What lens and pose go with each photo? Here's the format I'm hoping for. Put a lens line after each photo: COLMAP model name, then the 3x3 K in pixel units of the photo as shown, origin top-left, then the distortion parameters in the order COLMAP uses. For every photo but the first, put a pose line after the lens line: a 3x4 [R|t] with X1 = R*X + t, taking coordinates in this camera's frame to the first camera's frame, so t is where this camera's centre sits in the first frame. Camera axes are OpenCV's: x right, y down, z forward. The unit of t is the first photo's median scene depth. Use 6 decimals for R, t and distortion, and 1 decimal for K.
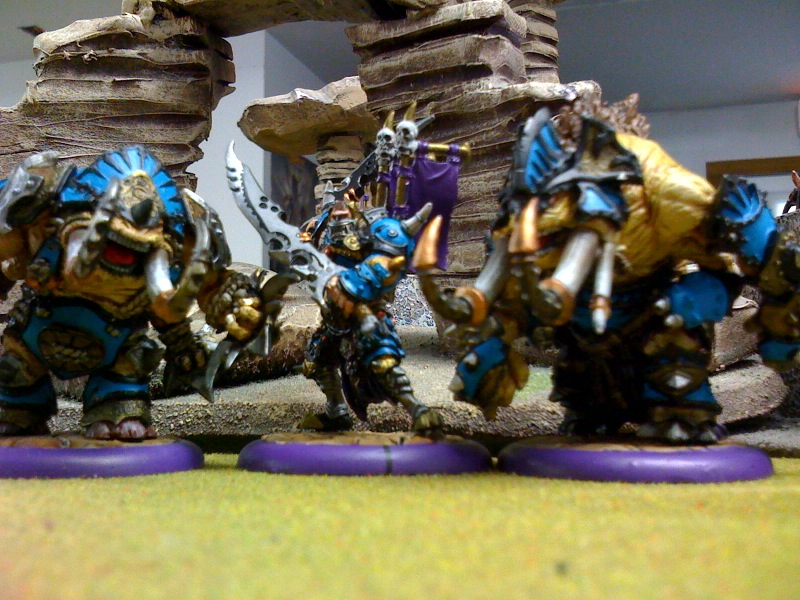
lens RADIAL K [[834.2, 0, 393.6], [0, 834.2, 304.9], [0, 0, 1]] dist [0.006805, 0.000000]
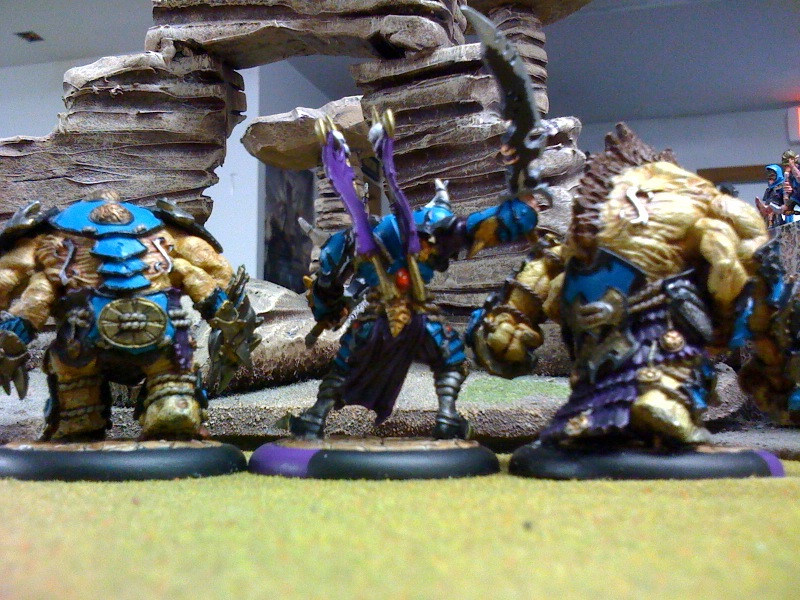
lens RADIAL K [[834.2, 0, 393.7], [0, 834.2, 303.1], [0, 0, 1]] dist [0.006805, 0.000000]
pose [[0.999963, 0.001746, 0.008409, -0.008481], [-0.001679, 0.999967, -0.007949, -0.010792], [-0.008423, 0.007934, 0.999933, -0.097635]]
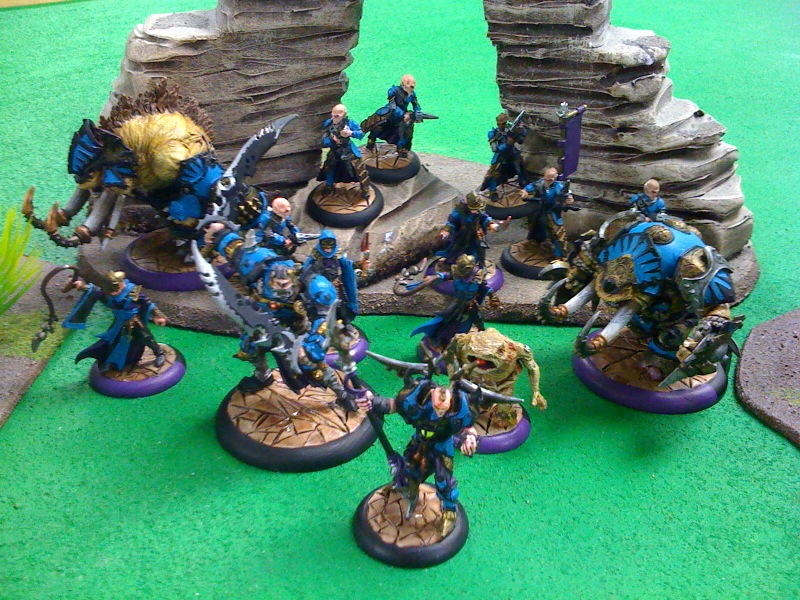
lens RADIAL K [[834.2, 0, 400.7], [0, 834.2, 299.4], [0, 0, 1]] dist [0.006805, 0.000000]
pose [[0.999097, 0.026661, 0.033095, -0.201048], [-0.038017, 0.908752, 0.415602, -0.403622], [-0.018995, -0.416485, 0.908944, -0.333733]]
